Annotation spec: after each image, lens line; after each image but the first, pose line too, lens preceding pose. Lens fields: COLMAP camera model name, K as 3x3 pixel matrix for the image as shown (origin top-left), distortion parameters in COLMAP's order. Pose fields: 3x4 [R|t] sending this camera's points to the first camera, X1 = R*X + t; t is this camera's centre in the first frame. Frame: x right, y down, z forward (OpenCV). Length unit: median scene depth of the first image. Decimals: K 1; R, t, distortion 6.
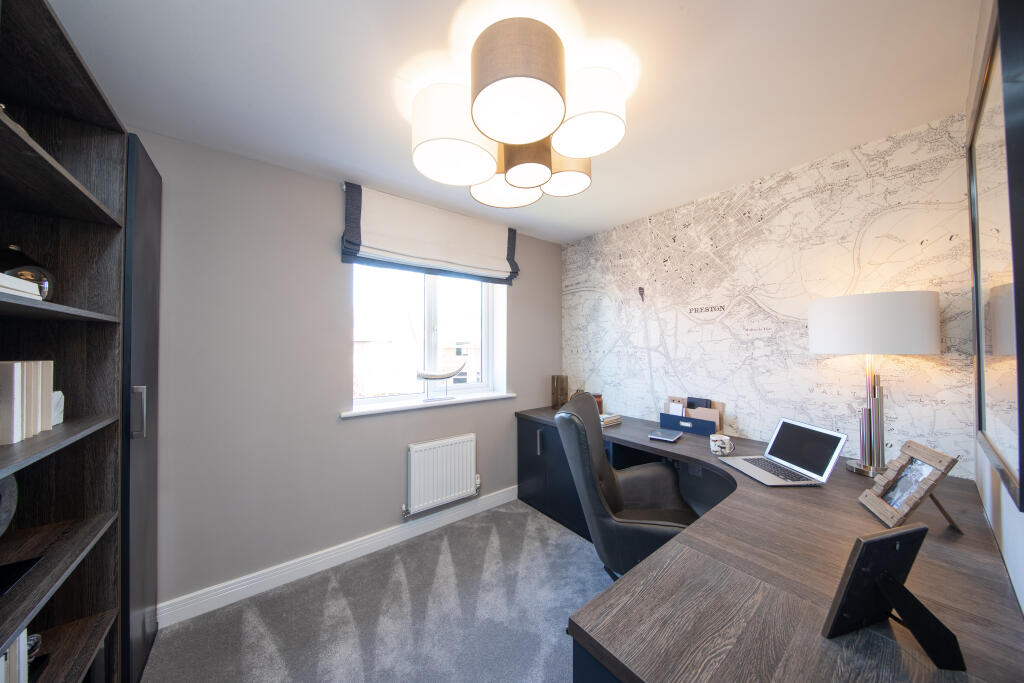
lens RADIAL K [[323.3, 0, 515.0], [0, 323.3, 342.2], [0, 0, 1]] dist [0.000725, -0.000009]
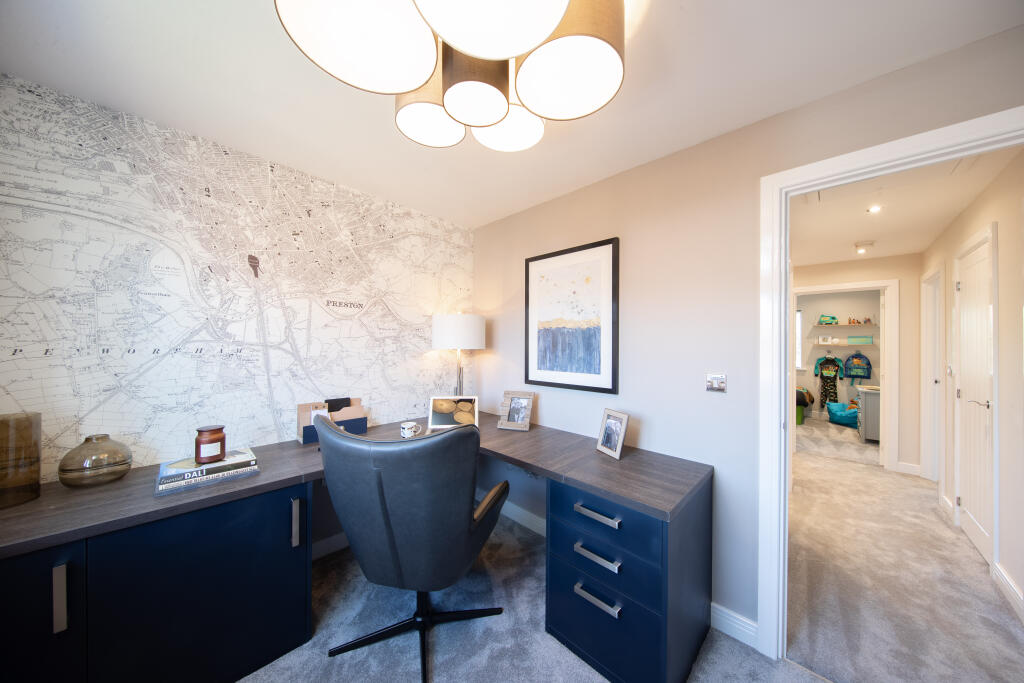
lens RADIAL K [[323.3, 0, 515.0], [0, 323.3, 342.2], [0, 0, 1]] dist [0.000725, -0.000009]
pose [[-0.131039, 0.006192, 0.991358, -0.383858], [-0.025858, 0.999619, -0.009662, 0.005921], [-0.991040, -0.026901, -0.130829, 0.563455]]
